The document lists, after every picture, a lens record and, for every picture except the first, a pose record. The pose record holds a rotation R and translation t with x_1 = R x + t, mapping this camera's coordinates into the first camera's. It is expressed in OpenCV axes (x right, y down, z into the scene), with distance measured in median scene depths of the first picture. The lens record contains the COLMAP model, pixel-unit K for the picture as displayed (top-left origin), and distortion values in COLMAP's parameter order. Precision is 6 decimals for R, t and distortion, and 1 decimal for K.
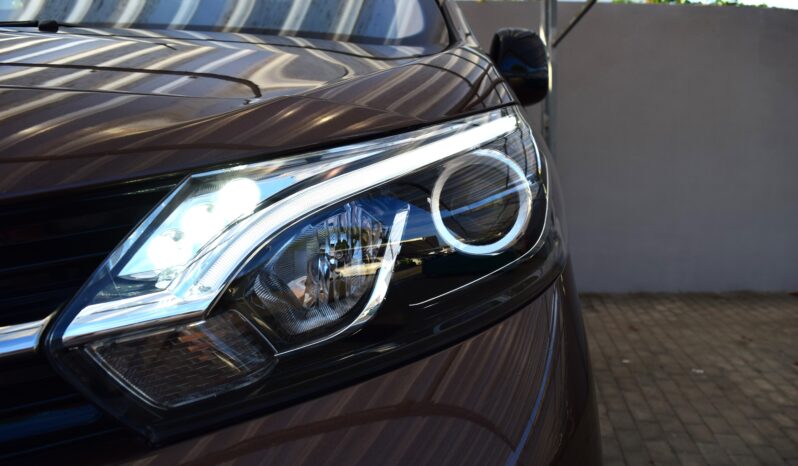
lens RADIAL K [[612.0, 0, 403.3], [0, 612.0, 231.1], [0, 0, 1]] dist [-0.085595, 0.011838]
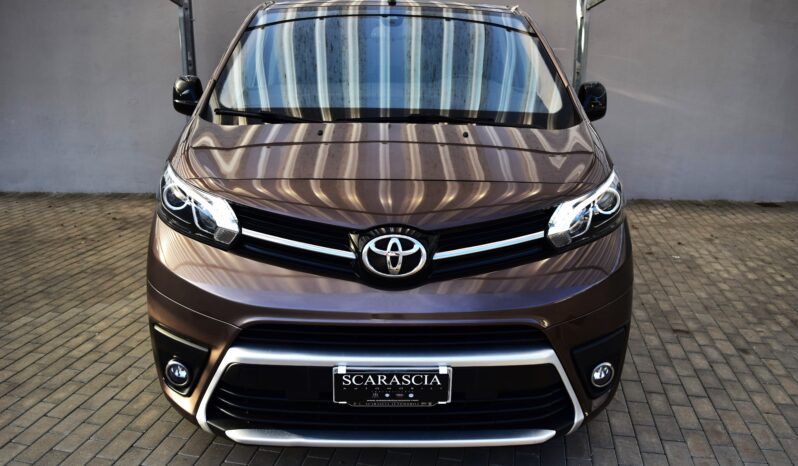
lens RADIAL K [[612.0, 0, 402.0], [0, 612.0, 229.9], [0, 0, 1]] dist [-0.085595, 0.011838]
pose [[0.999899, 0.014187, 0.000768, -0.193928], [-0.014103, 0.984555, 0.174505, -0.085116], [0.001719, -0.174498, 0.984656, -0.466932]]
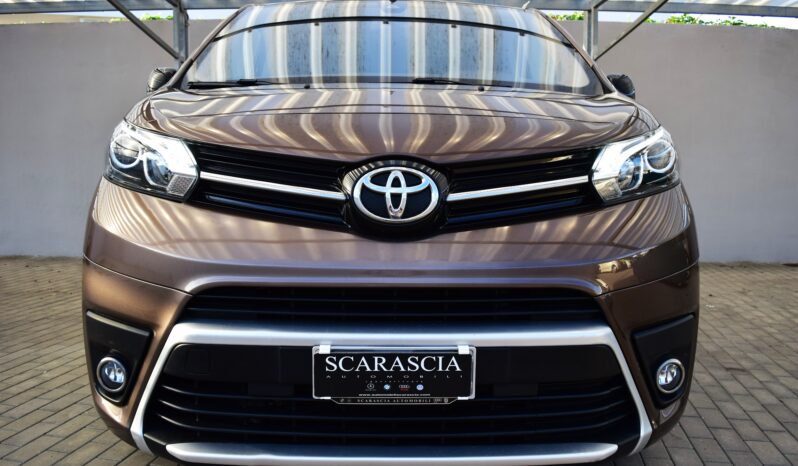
lens RADIAL K [[612.0, 0, 403.5], [0, 612.0, 232.7], [0, 0, 1]] dist [-0.085595, 0.011838]
pose [[0.999971, 0.006516, -0.003928, -0.193036], [-0.006473, 0.999919, 0.010922, 0.052890], [0.003999, -0.010896, 0.999933, -0.349350]]
